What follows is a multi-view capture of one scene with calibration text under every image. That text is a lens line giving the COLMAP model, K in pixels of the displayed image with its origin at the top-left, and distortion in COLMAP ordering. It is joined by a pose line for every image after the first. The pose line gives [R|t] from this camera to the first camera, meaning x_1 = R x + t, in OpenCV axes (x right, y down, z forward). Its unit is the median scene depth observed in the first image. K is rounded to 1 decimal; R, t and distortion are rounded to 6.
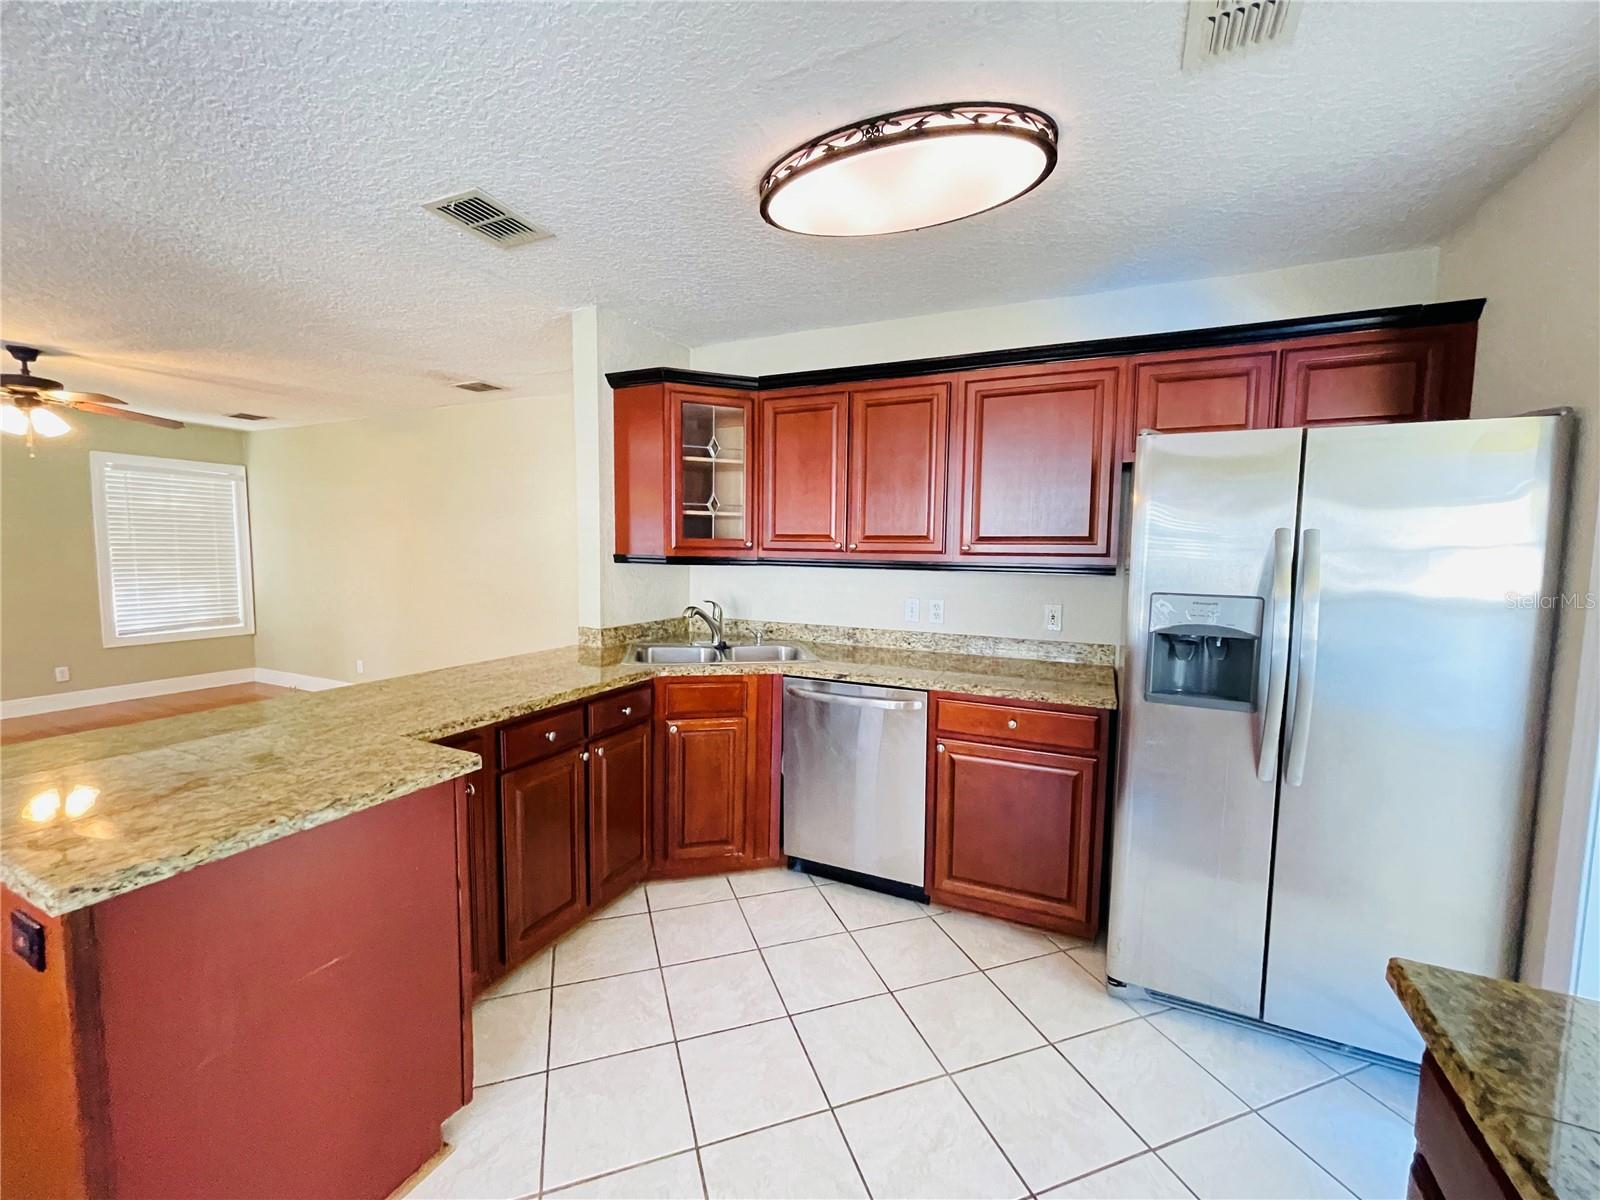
lens RADIAL K [[643.3, 0, 801.9], [0, 643.3, 599.3], [0, 0, 1]] dist [0.000070, 0.000439]
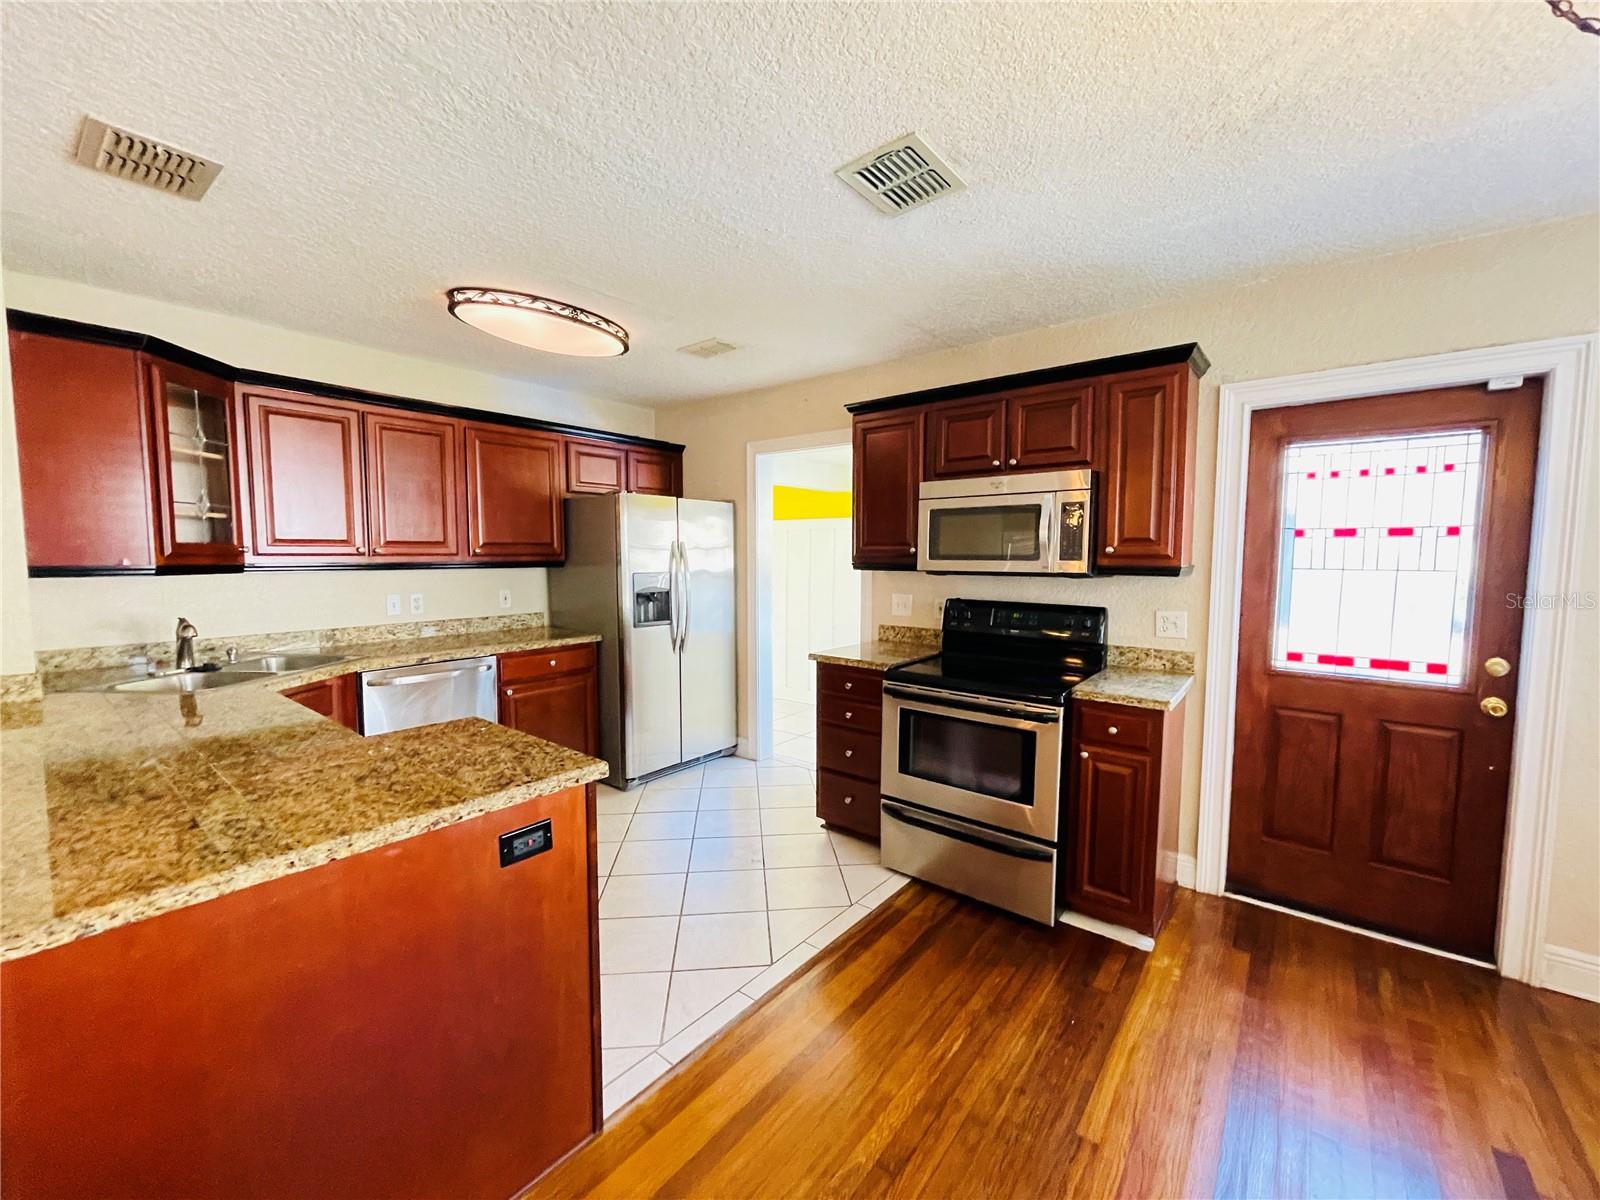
lens RADIAL K [[643.3, 0, 802.7], [0, 643.3, 601.3], [0, 0, 1]] dist [0.000070, 0.000439]
pose [[0.238357, -0.089519, 0.967043, -0.872399], [0.078613, 0.994254, 0.072661, -0.018592], [-0.967991, 0.058702, 0.244025, 0.015140]]
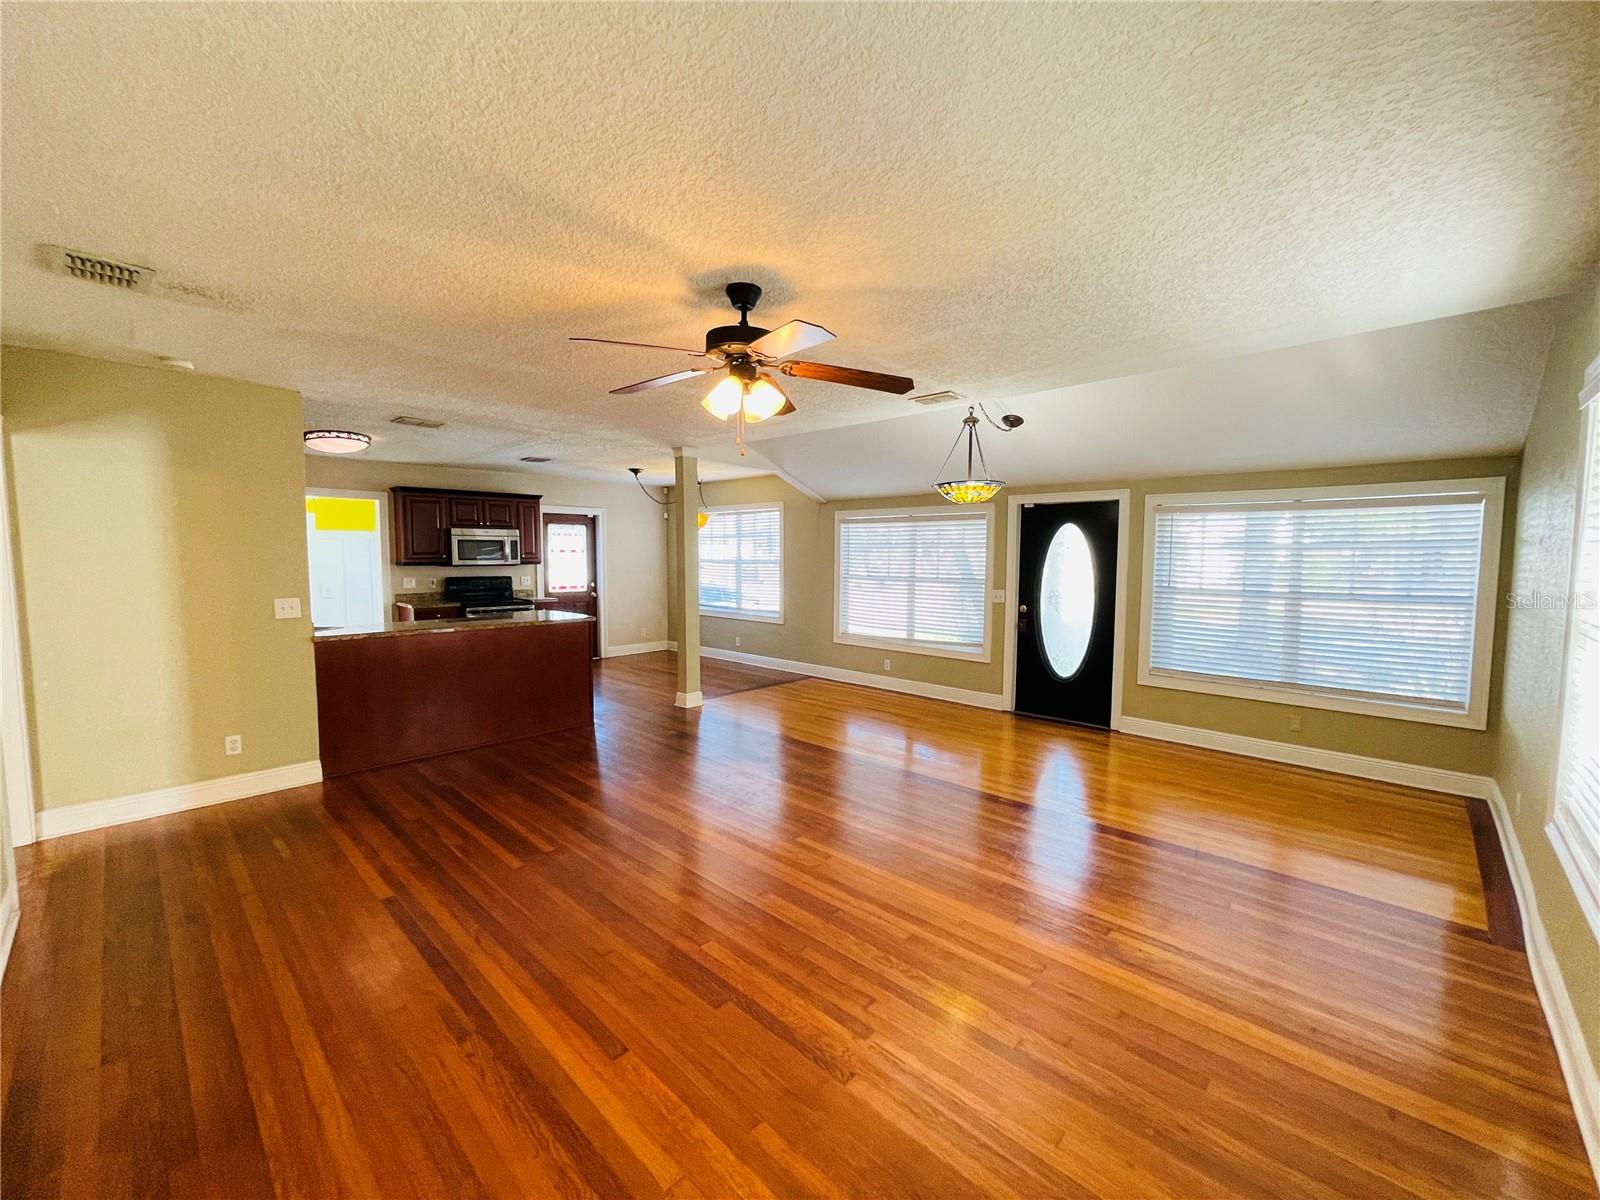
lens RADIAL K [[643.3, 0, 807.4], [0, 643.3, 597.1], [0, 0, 1]] dist [0.000070, 0.000439]
pose [[-0.950625, -0.040890, 0.307636, -1.974716], [0.005167, 0.989059, 0.147429, -0.230263], [-0.310299, 0.141739, -0.940013, 2.184625]]
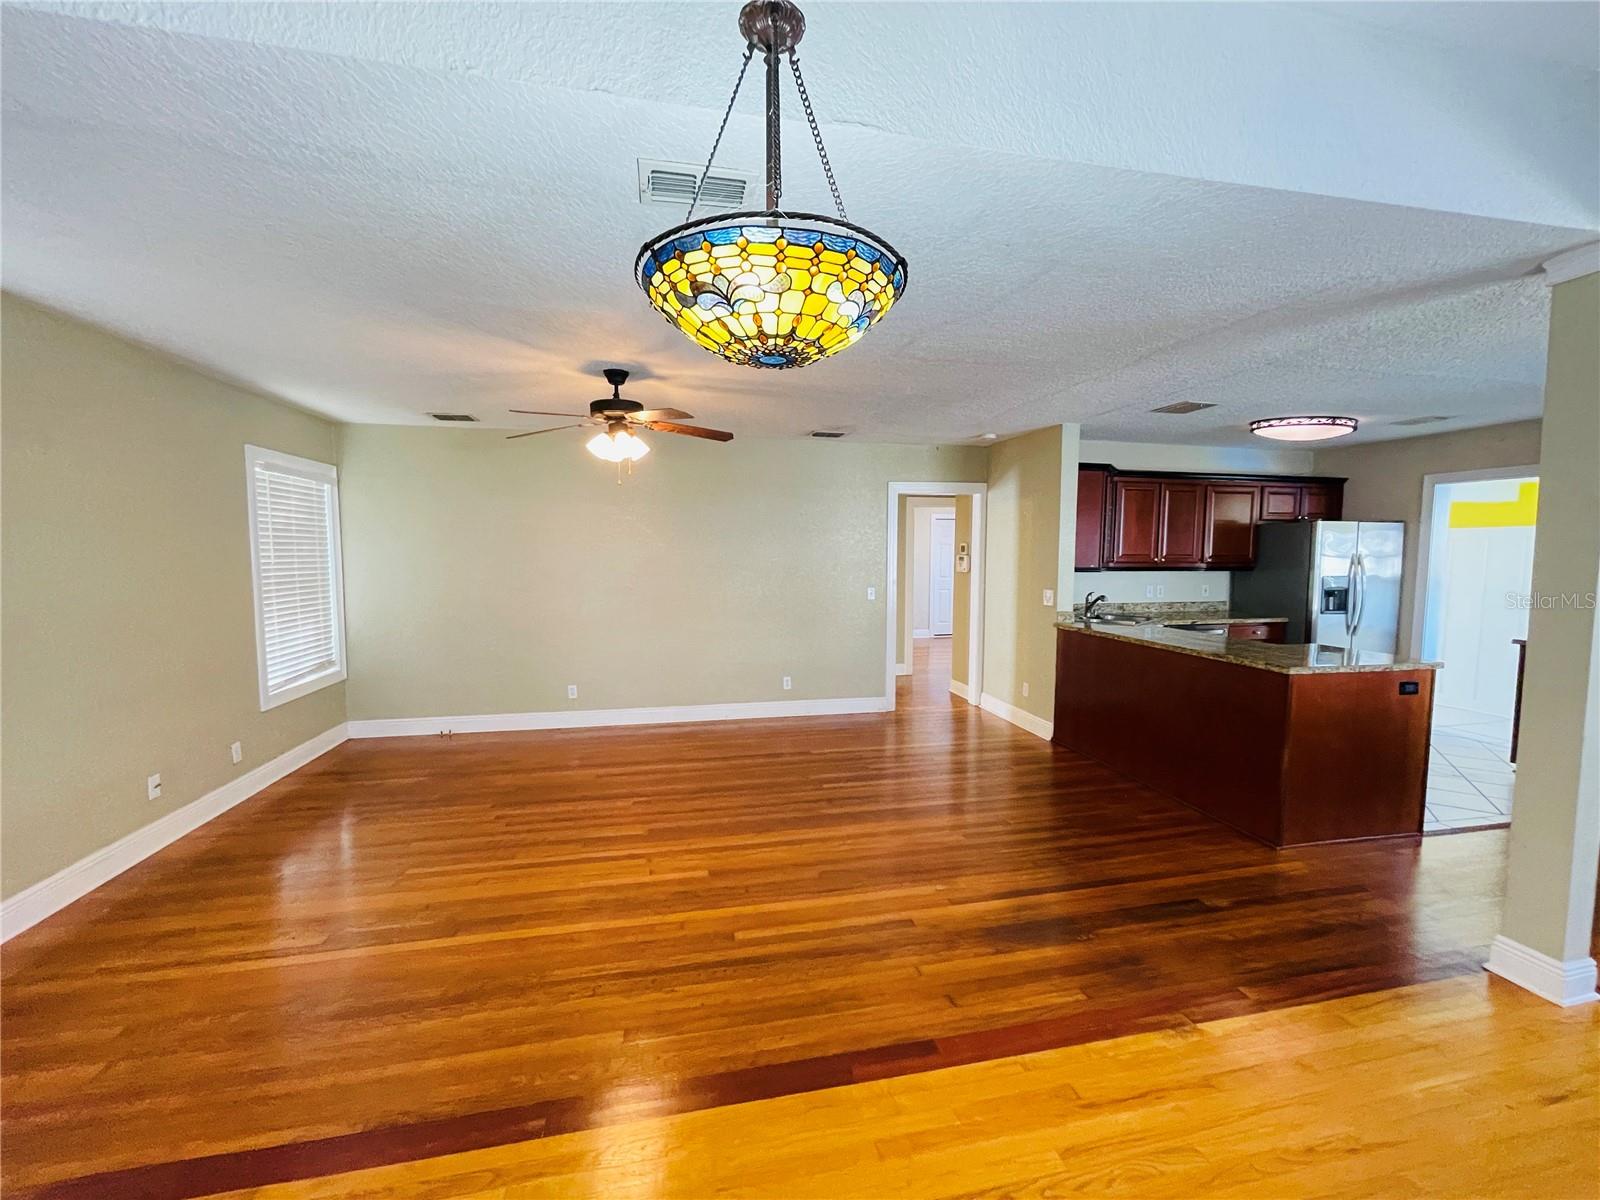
lens RADIAL K [[643.3, 0, 809.8], [0, 643.3, 596.9], [0, 0, 1]] dist [0.000070, 0.000439]
pose [[0.795571, -0.054133, 0.603437, -2.087350], [0.056859, 0.998276, 0.014590, -0.062077], [-0.603186, 0.022704, 0.797277, 0.074167]]
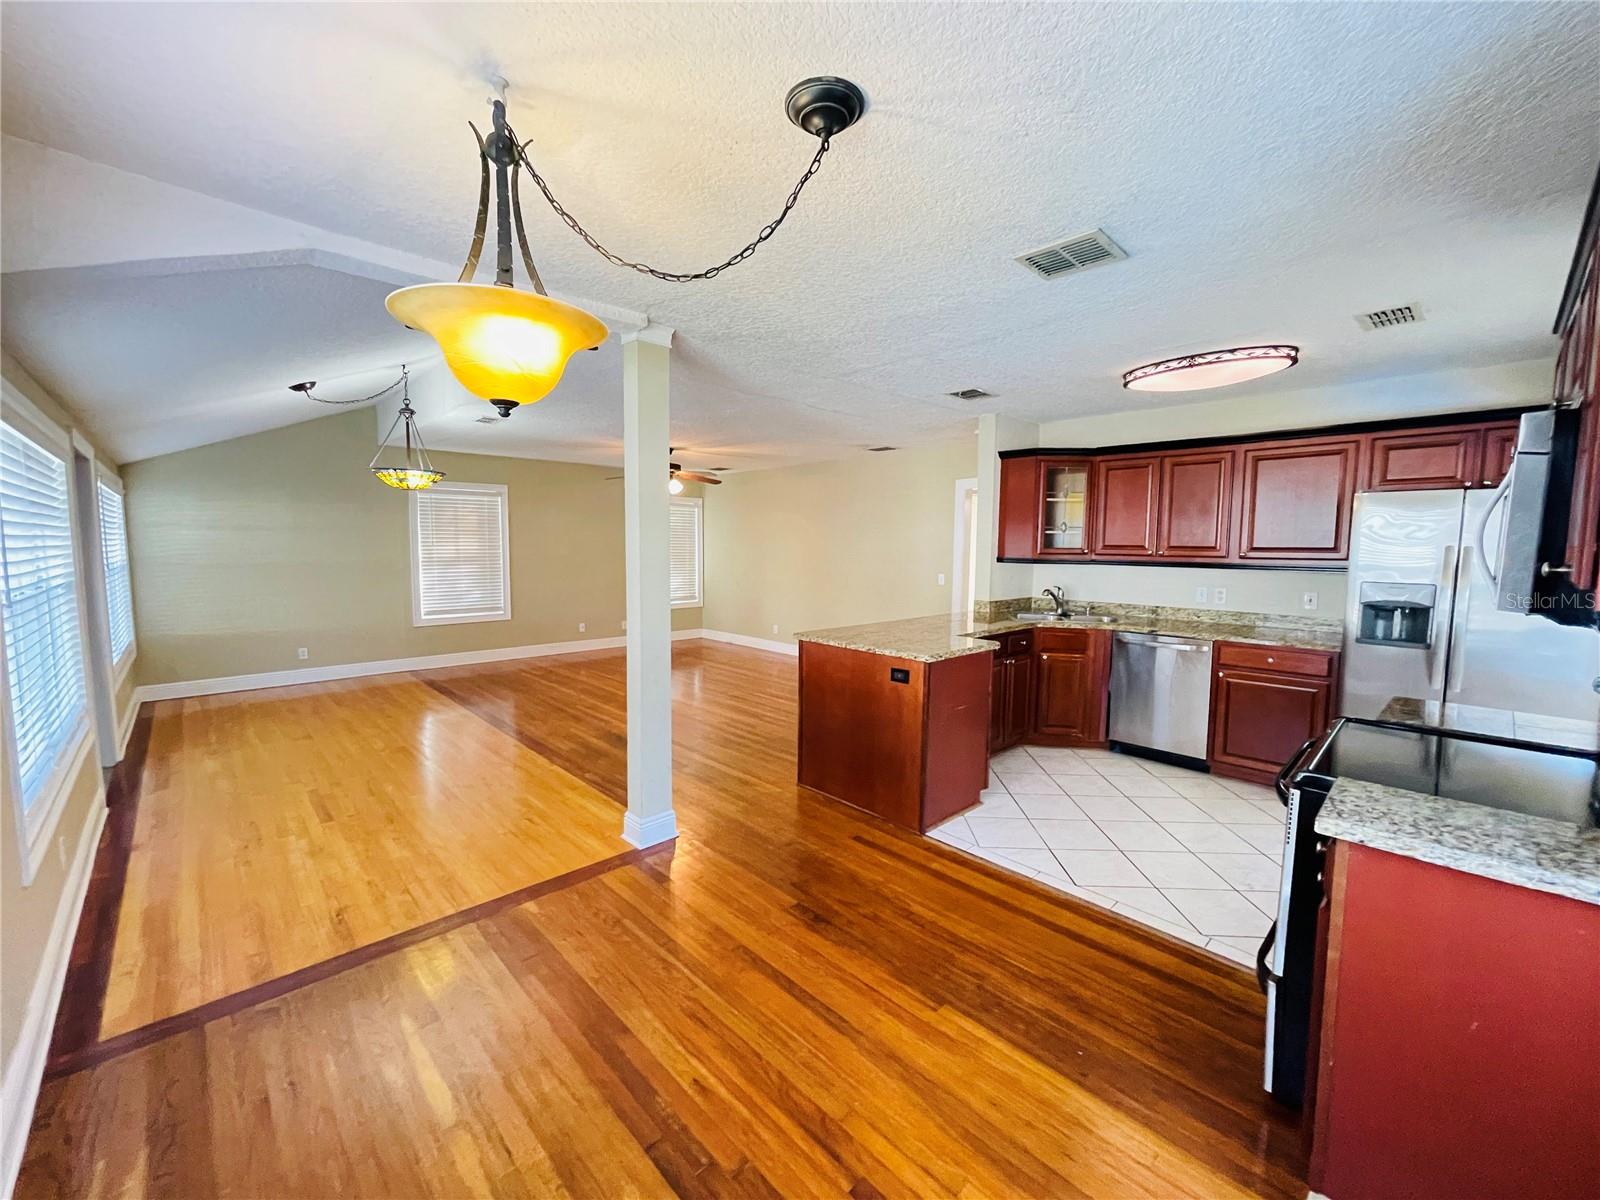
lens RADIAL K [[643.3, 0, 804.6], [0, 643.3, 598.9], [0, 0, 1]] dist [0.000070, 0.000439]
pose [[0.933168, 0.025735, -0.358517, -0.176042], [-0.025071, 0.999665, 0.006502, 0.045218], [0.358564, 0.002921, 0.933500, -0.838765]]
